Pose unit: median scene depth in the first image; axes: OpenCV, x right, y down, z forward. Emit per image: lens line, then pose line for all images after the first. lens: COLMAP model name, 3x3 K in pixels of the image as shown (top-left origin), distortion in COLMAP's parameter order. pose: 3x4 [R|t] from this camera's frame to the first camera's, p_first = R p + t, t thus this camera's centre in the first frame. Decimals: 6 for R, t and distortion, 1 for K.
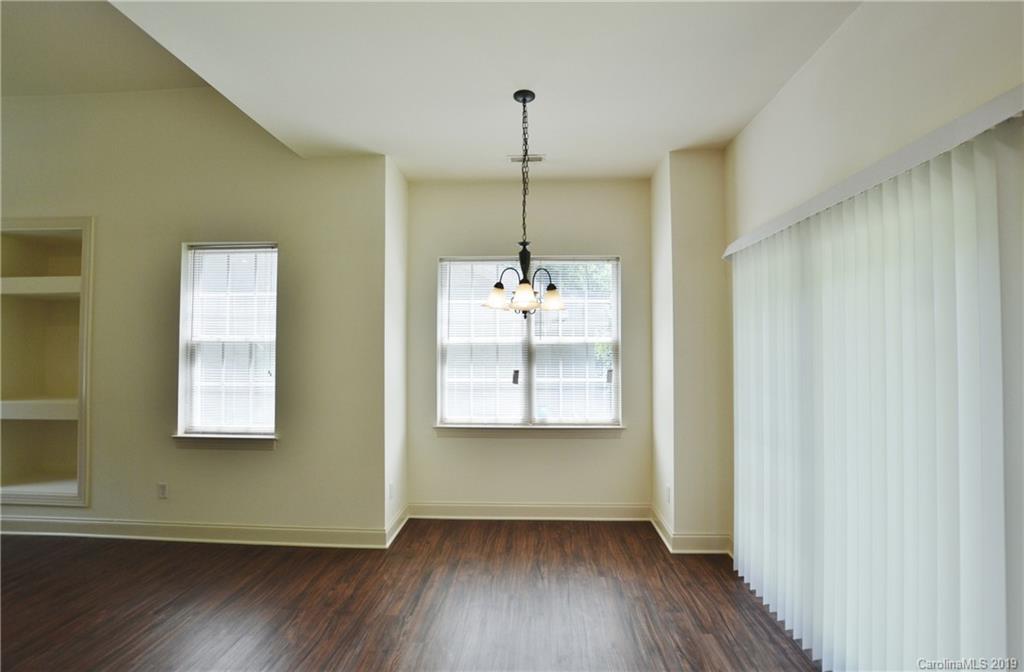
lens RADIAL K [[464.7, 0, 512.0], [0, 464.7, 336.0], [0, 0, 1]] dist [-0.031367, -0.000206]
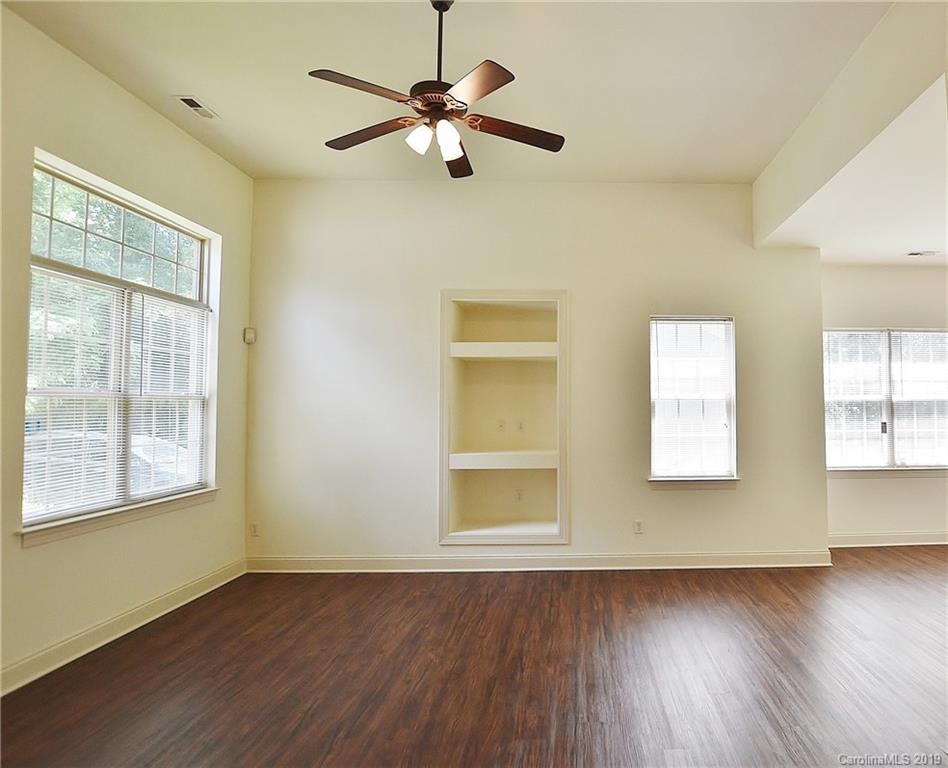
lens RADIAL K [[501.0, 0, 474.0], [0, 501.0, 384.0], [0, 0, 1]] dist [-0.000645, -0.000605]
pose [[0.997942, 0.000898, 0.064112, -1.230077], [-0.000266, 0.999951, -0.009857, -0.013517], [-0.064118, 0.009820, 0.997894, -0.253108]]
